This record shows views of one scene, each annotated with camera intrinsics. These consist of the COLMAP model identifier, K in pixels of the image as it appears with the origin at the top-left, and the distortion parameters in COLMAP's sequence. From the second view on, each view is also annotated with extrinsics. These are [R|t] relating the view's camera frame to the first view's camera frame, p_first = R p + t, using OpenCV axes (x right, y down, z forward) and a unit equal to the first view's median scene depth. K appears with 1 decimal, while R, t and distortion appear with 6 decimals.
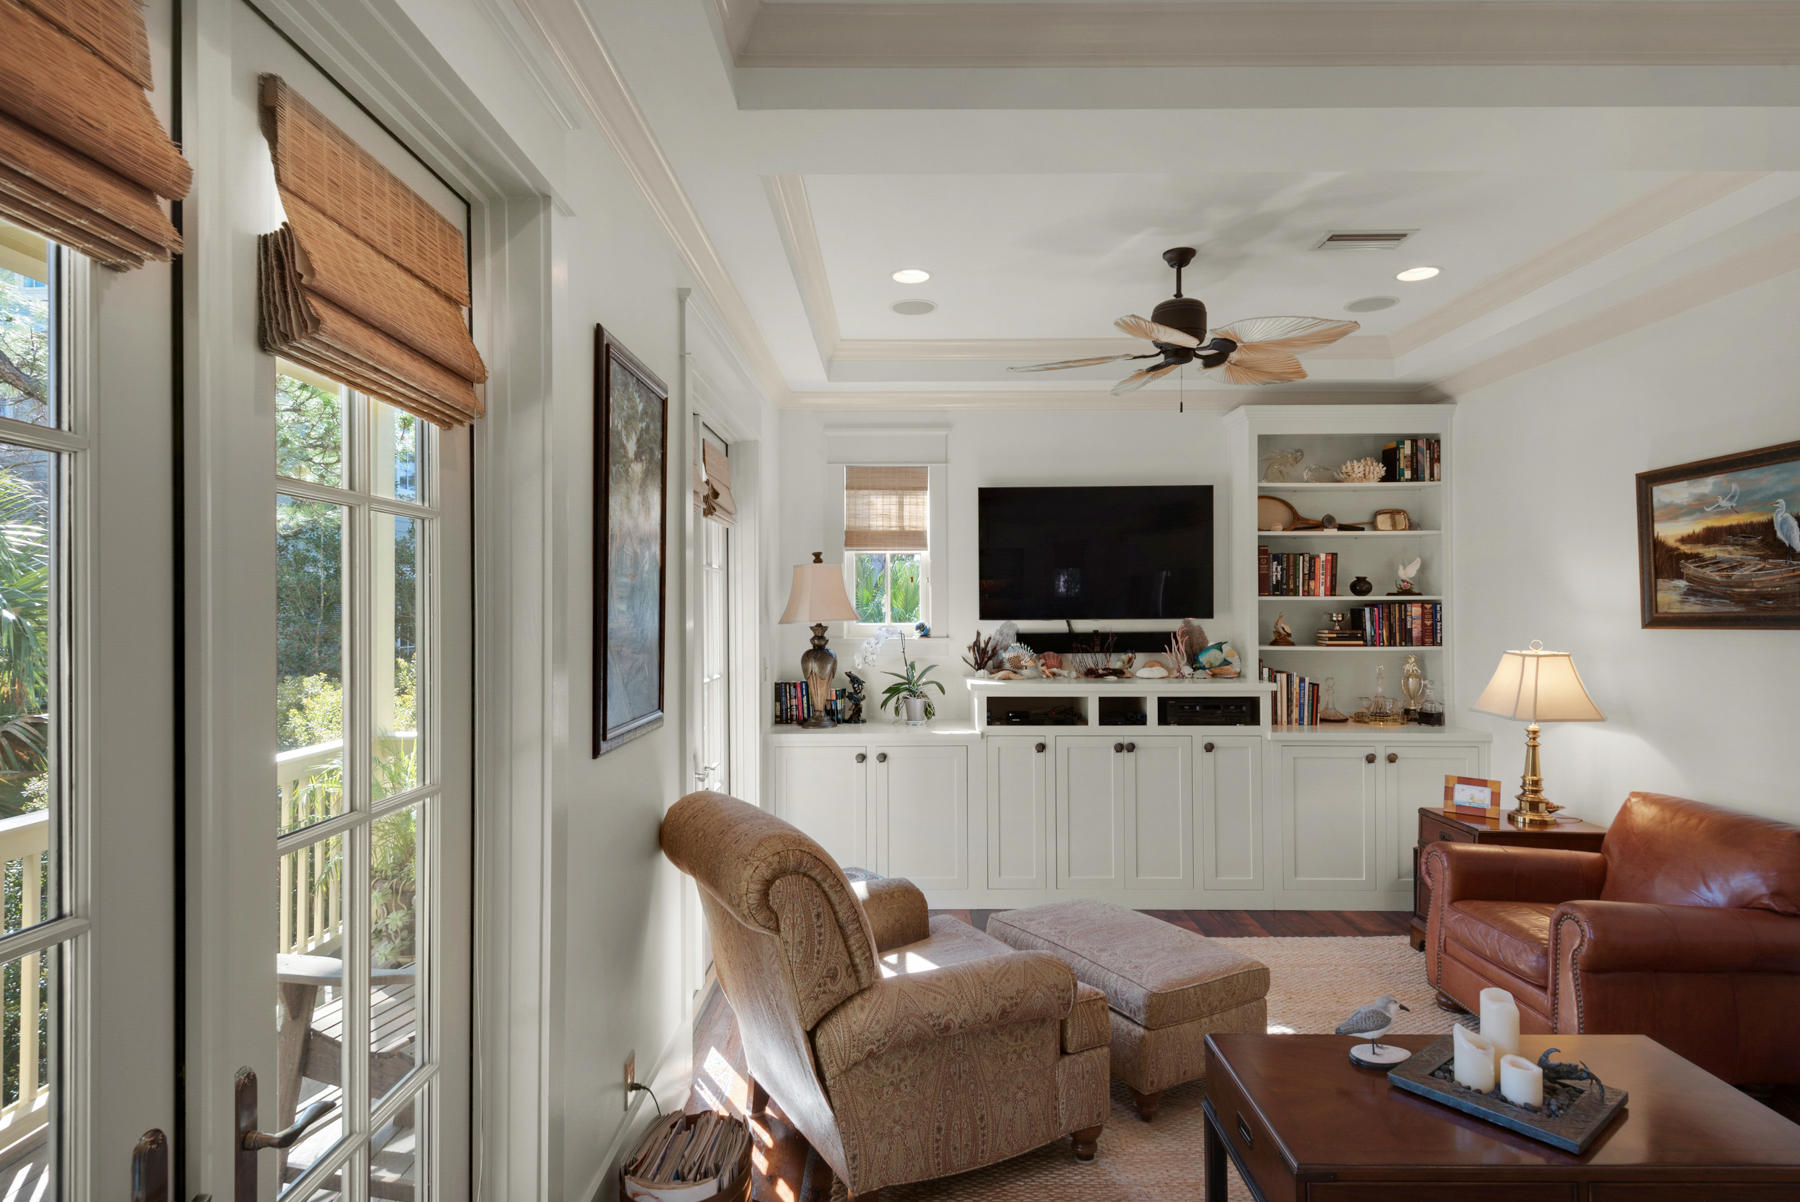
lens RADIAL K [[948.9, 0, 893.2], [0, 948.9, 601.2], [0, 0, 1]] dist [0.017333, -0.010120]
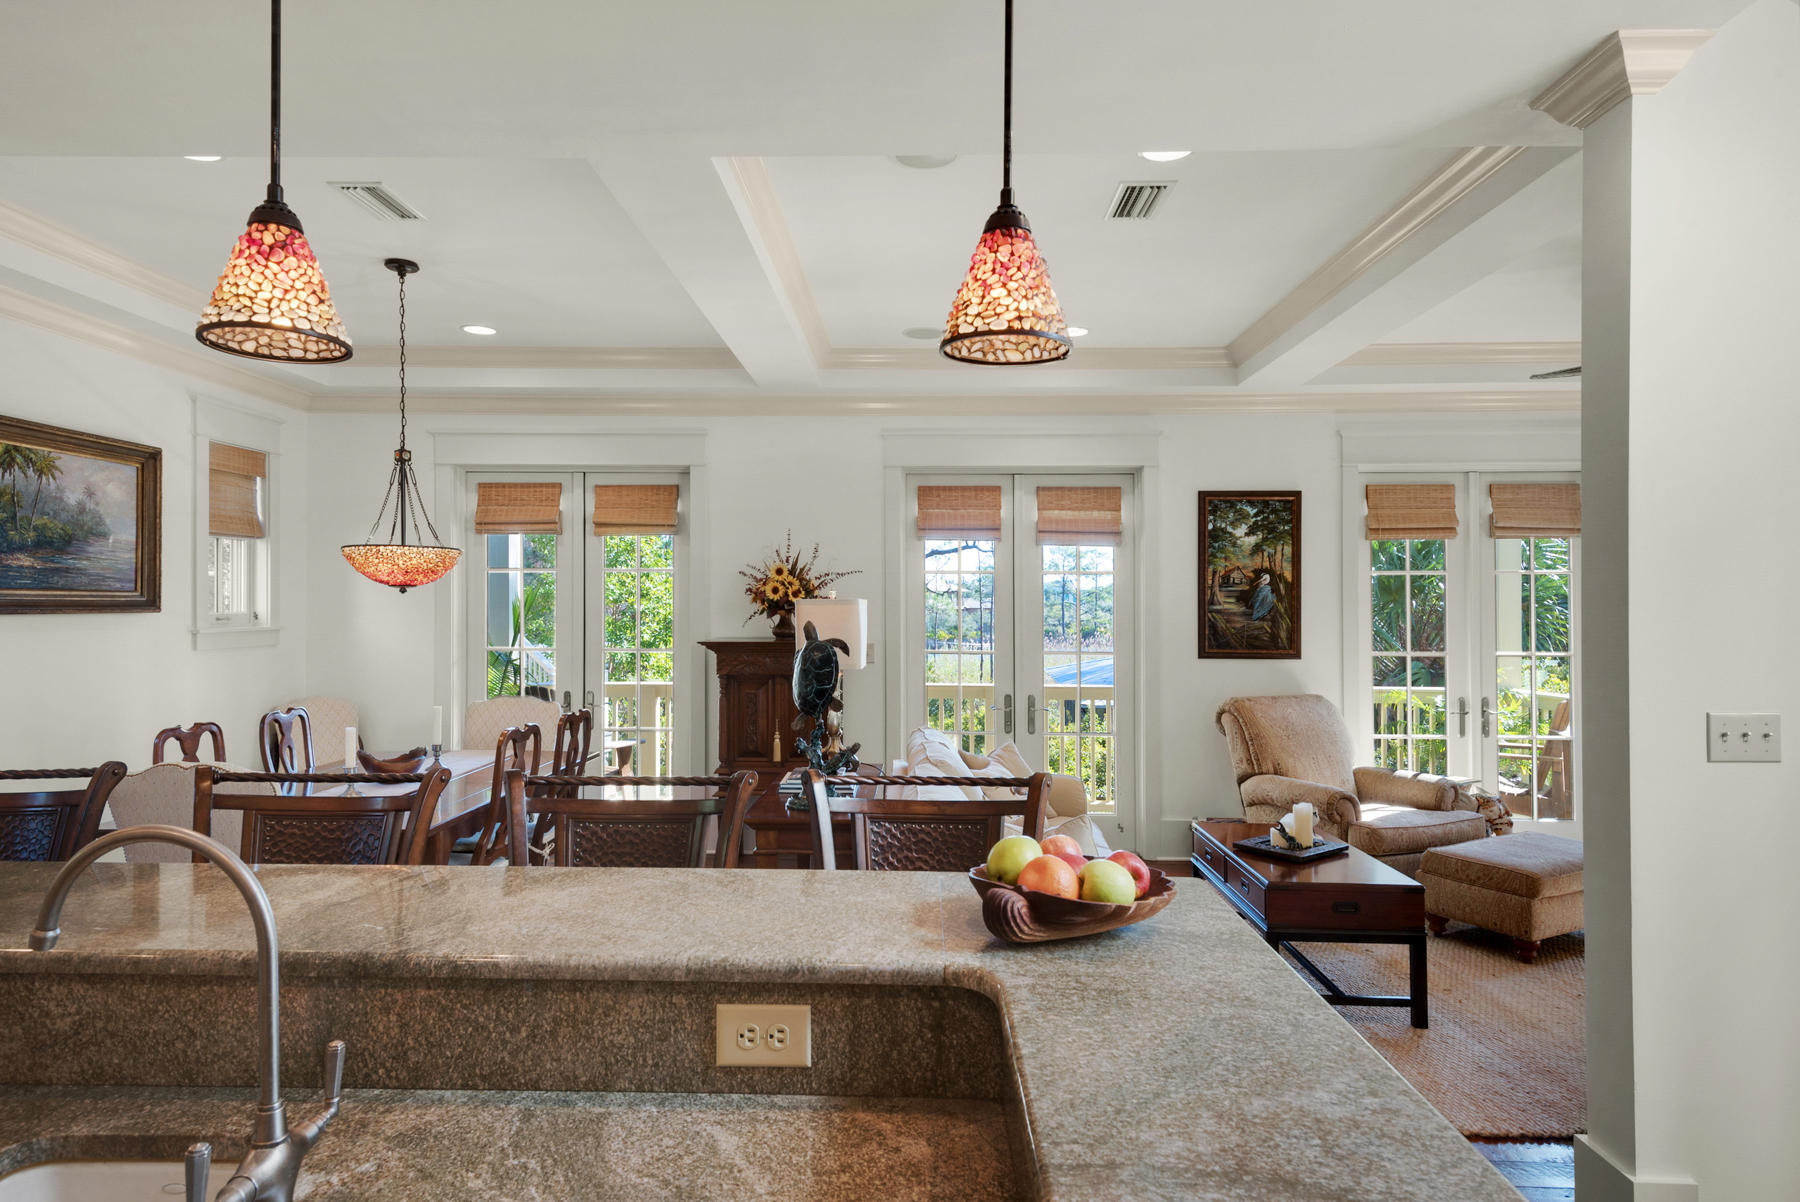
lens RADIAL K [[1015.4, 0, 899.2], [0, 1015.4, 605.6], [0, 0, 1]] dist [0.027245, -0.010615]
pose [[-0.009411, 0.000625, -0.999956, 1.122102], [0.002422, 0.999997, 0.000602, 0.008009], [0.999953, -0.002417, -0.009412, 0.094544]]
